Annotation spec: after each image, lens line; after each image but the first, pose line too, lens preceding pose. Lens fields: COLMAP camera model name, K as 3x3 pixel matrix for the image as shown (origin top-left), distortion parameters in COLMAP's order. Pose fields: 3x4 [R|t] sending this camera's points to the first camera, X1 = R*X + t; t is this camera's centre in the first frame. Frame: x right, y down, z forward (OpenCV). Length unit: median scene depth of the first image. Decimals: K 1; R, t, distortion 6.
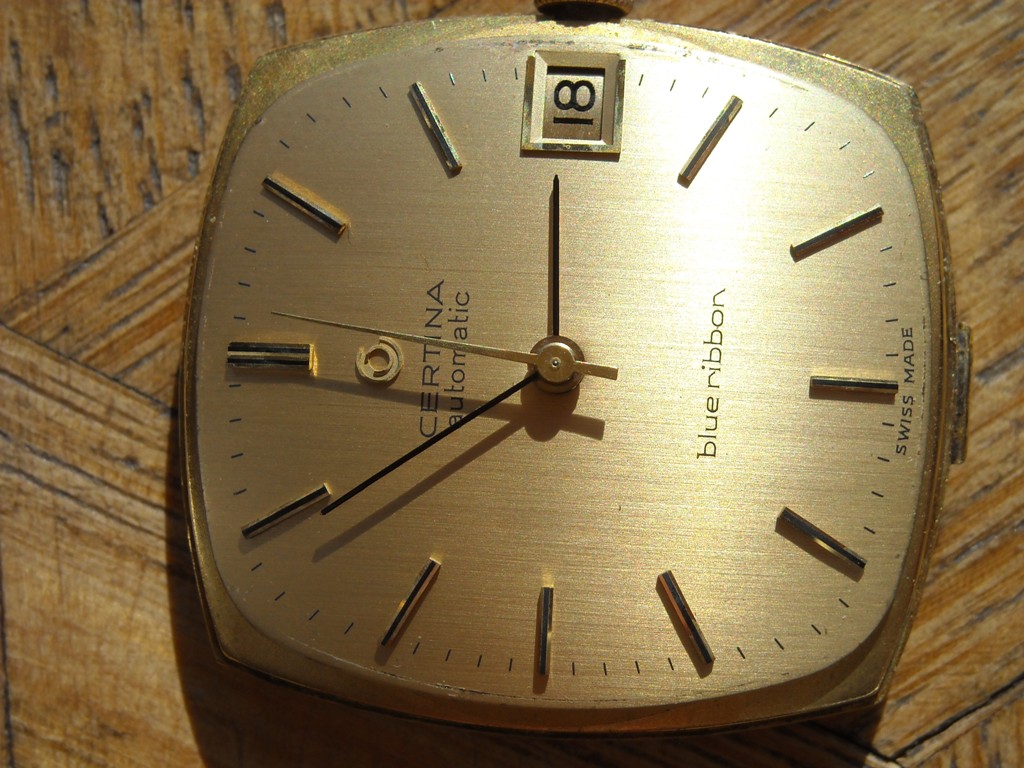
lens RADIAL K [[2582.8, 0, 512.0], [0, 2582.8, 384.0], [0, 0, 1]] dist [-0.005102, -0.358351]
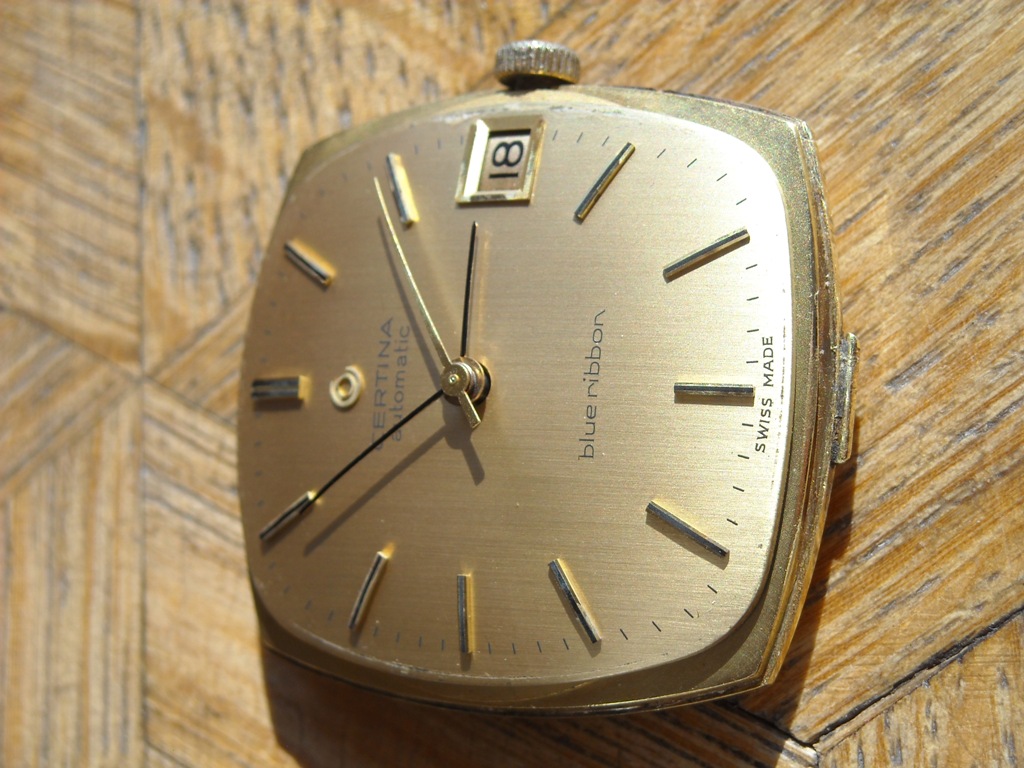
lens RADIAL K [[2582.8, 0, 512.0], [0, 2582.8, 384.0], [0, 0, 1]] dist [-0.005102, -0.358351]
pose [[0.889313, -0.045401, -0.455040, 0.530151], [0.005927, 0.996120, -0.087804, 0.089541], [0.457261, 0.075388, 0.886132, -0.015868]]
